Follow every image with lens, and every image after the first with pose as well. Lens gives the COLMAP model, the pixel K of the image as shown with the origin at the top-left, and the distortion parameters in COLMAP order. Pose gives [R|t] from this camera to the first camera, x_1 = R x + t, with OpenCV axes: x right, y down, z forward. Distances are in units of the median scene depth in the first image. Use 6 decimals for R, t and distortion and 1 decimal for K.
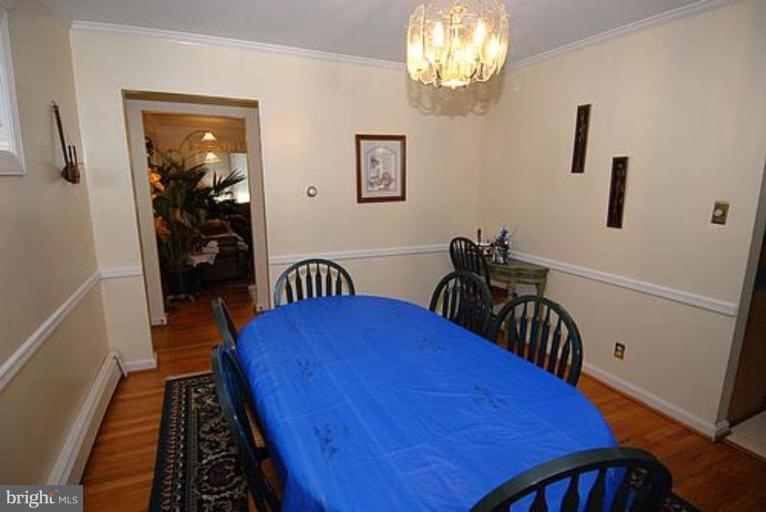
lens RADIAL K [[394.5, 0, 363.8], [0, 394.5, 254.6], [0, 0, 1]] dist [0.000720, 0.000229]
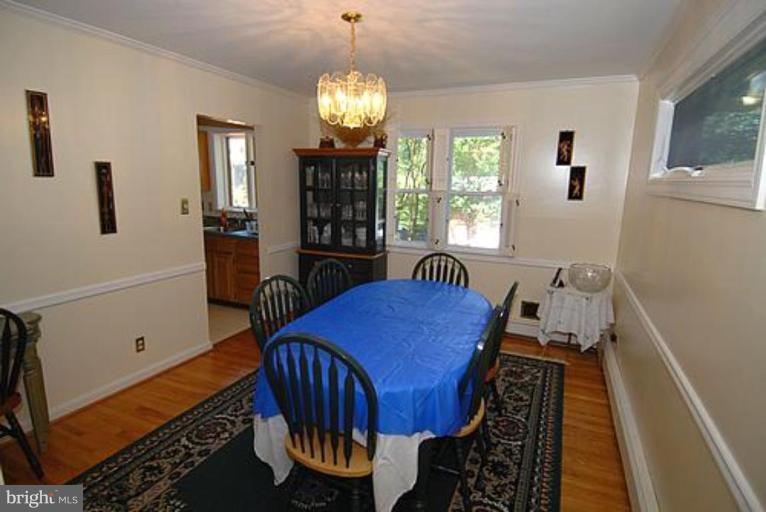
lens RADIAL K [[399.9, 0, 383.0], [0, 399.9, 256.0], [0, 0, 1]] dist [0.048154, -0.053775]
pose [[-0.689025, -0.151557, 0.708714, -0.598310], [0.119851, 0.940598, 0.317666, -0.275435], [-0.714759, 0.303820, -0.629931, 1.263240]]
